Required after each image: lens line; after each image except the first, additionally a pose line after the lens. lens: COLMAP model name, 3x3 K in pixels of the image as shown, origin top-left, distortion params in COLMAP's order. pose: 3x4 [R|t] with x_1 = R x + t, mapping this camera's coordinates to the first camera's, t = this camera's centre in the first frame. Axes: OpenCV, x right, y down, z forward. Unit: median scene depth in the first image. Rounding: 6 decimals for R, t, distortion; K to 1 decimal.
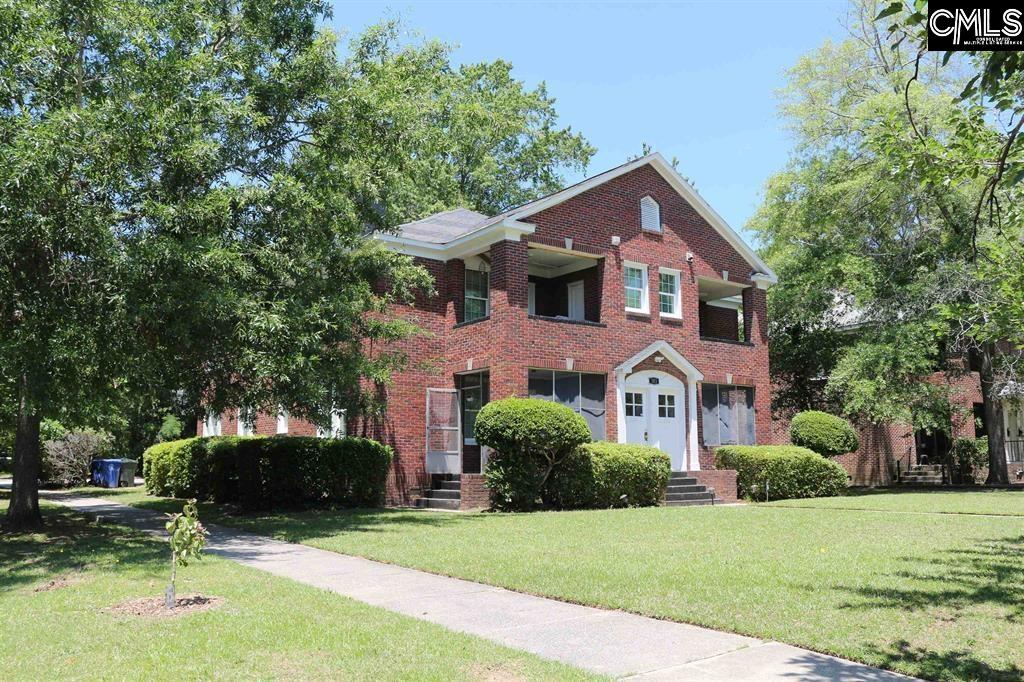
lens RADIAL K [[872.1, 0, 512.0], [0, 872.1, 341.0], [0, 0, 1]] dist [-0.175055, 0.001814]
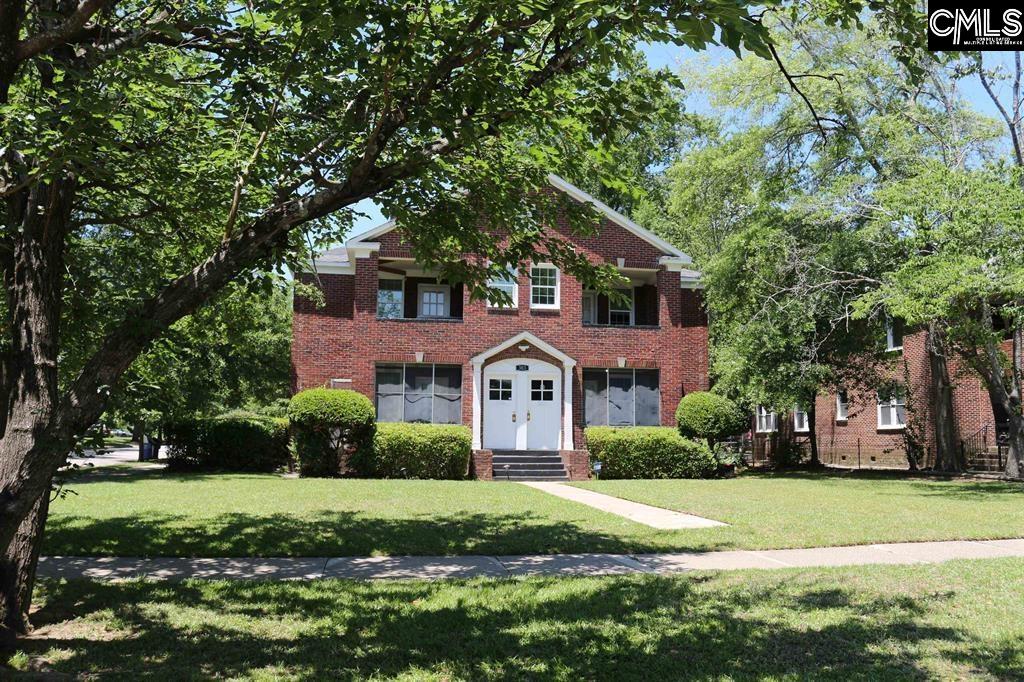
lens RADIAL K [[872.1, 0, 512.0], [0, 872.1, 341.0], [0, 0, 1]] dist [-0.175055, 0.001814]
pose [[0.894807, -0.044944, -0.444186, 0.643735], [0.057016, 0.998277, 0.013851, -0.004053], [0.442798, -0.037720, 0.895828, 0.004584]]
